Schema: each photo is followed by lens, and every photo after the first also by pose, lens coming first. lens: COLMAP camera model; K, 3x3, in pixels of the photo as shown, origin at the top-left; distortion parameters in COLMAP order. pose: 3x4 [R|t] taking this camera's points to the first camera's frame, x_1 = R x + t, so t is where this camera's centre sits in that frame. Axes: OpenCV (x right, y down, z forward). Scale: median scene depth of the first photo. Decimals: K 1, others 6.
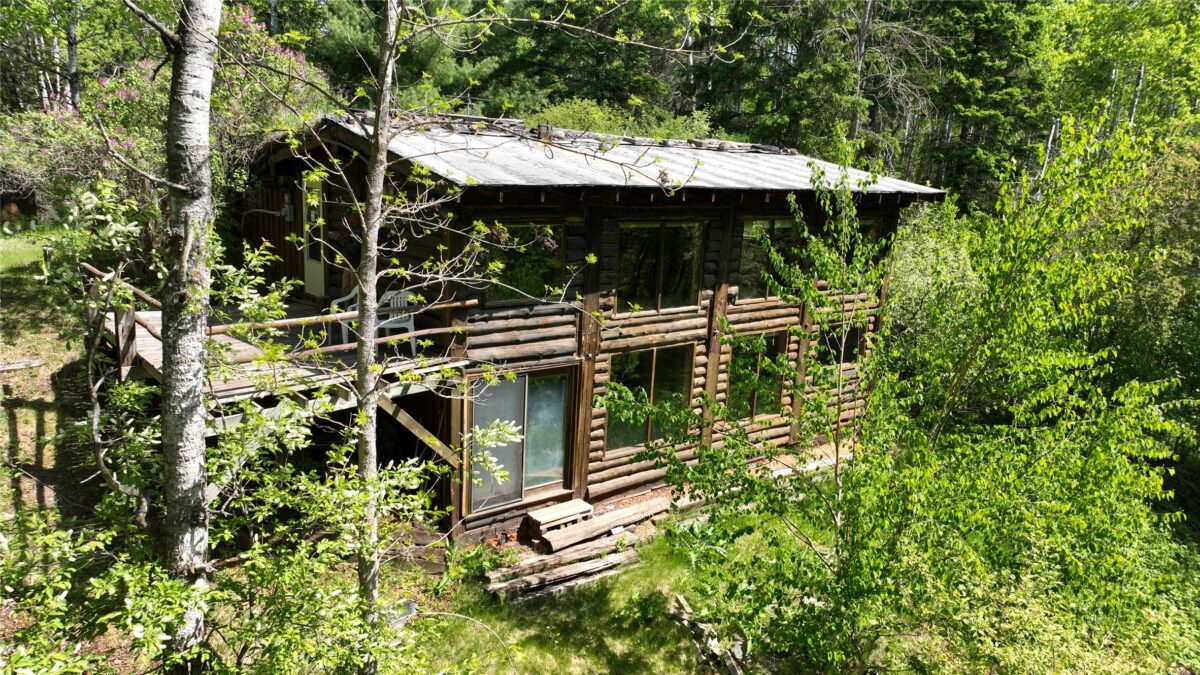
lens RADIAL K [[845.1, 0, 600.0], [0, 845.1, 337.5], [0, 0, 1]] dist [-0.003575, 0.023563]
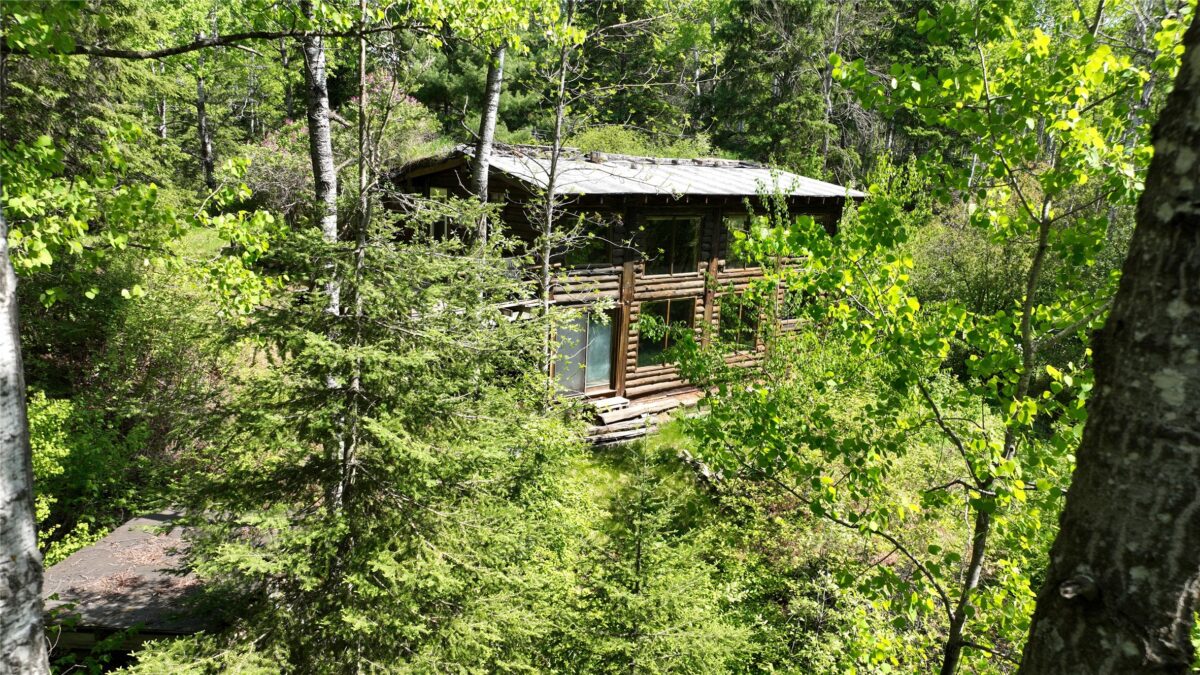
lens RADIAL K [[845.1, 0, 600.0], [0, 845.1, 337.5], [0, 0, 1]] dist [-0.003575, 0.023563]
pose [[0.999895, -0.001103, -0.014424, -0.038446], [0.001060, 0.999995, -0.002969, 0.087696], [0.014427, 0.002954, 0.999892, -0.534890]]
